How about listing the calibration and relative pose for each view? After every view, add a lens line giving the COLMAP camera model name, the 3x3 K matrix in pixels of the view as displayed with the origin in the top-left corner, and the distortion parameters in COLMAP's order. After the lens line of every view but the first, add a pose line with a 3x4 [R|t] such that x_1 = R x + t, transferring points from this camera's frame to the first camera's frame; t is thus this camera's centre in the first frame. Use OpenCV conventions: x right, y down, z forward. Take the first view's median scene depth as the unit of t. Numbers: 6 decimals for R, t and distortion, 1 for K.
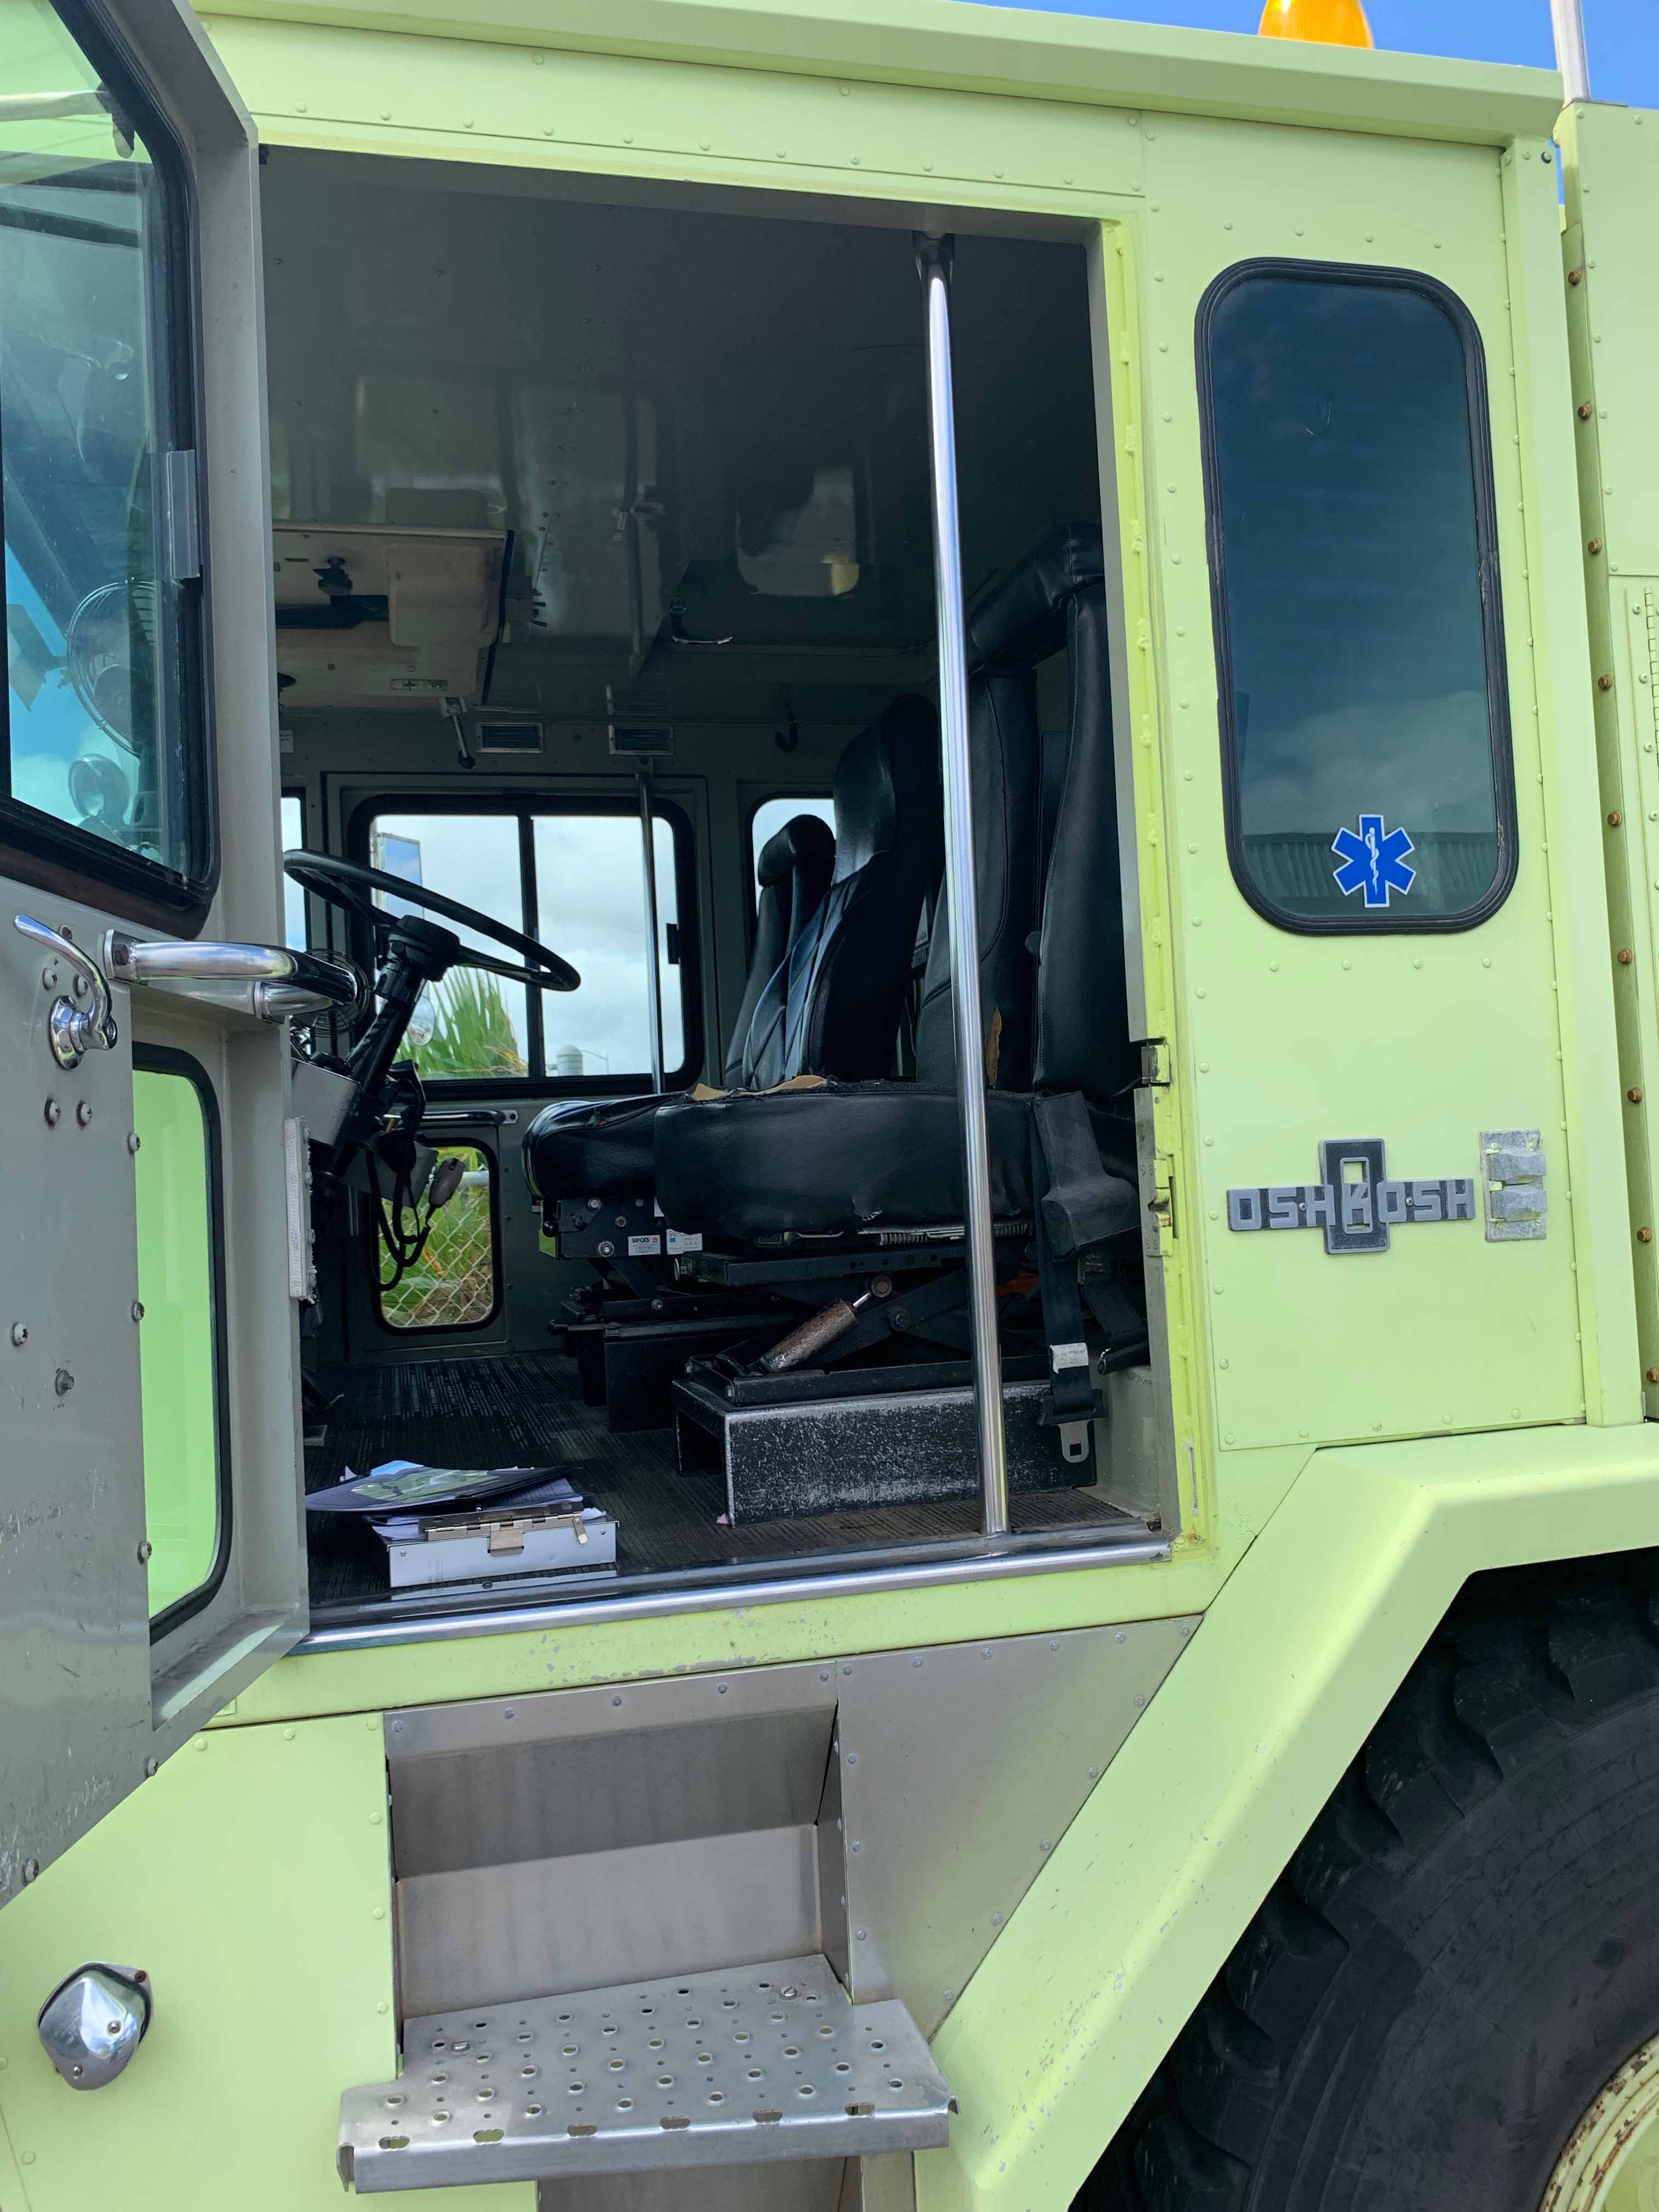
lens RADIAL K [[1651.1, 0, 829.5], [0, 1651.1, 1106.0], [0, 0, 1]] dist [0.093732, -0.146755]
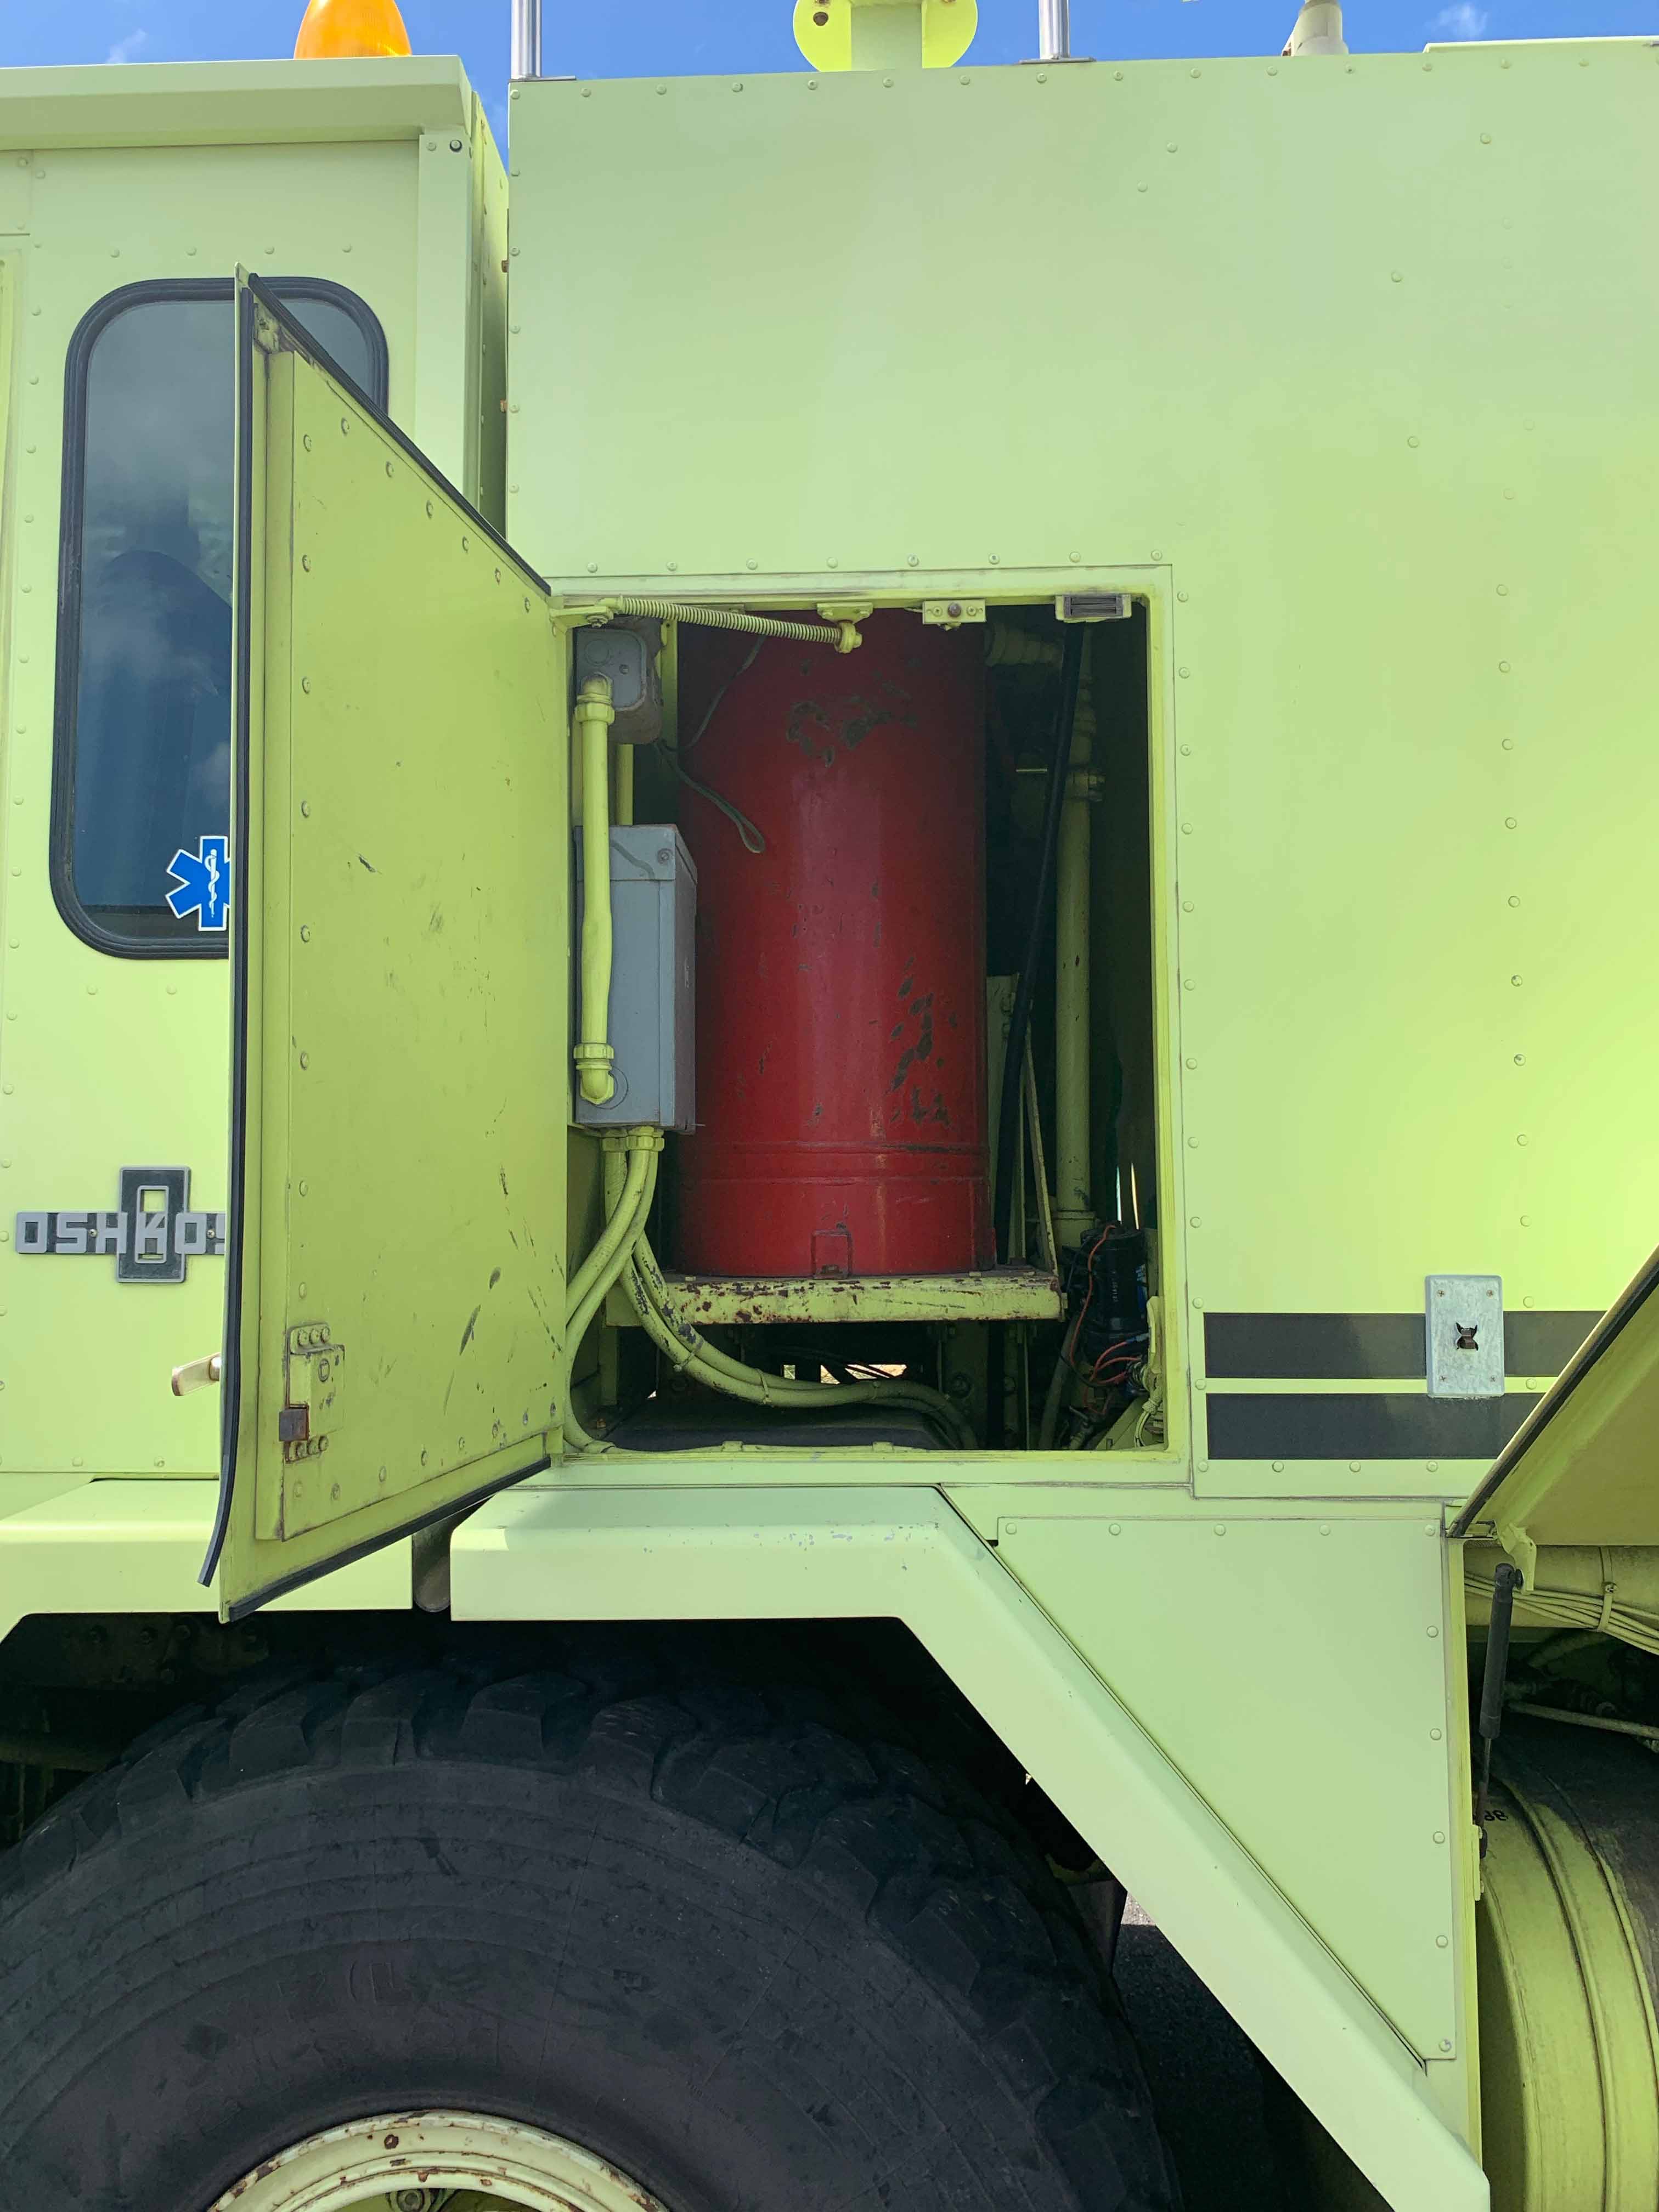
lens RADIAL K [[1574.0, 0, 829.5], [0, 1574.0, 1106.0], [0, 0, 1]] dist [0.056719, -0.080637]
pose [[0.970488, 0.037116, -0.238275, 0.924171], [-0.039904, 0.999180, -0.006887, -0.025302], [0.237824, 0.016192, 0.971173, 0.189936]]
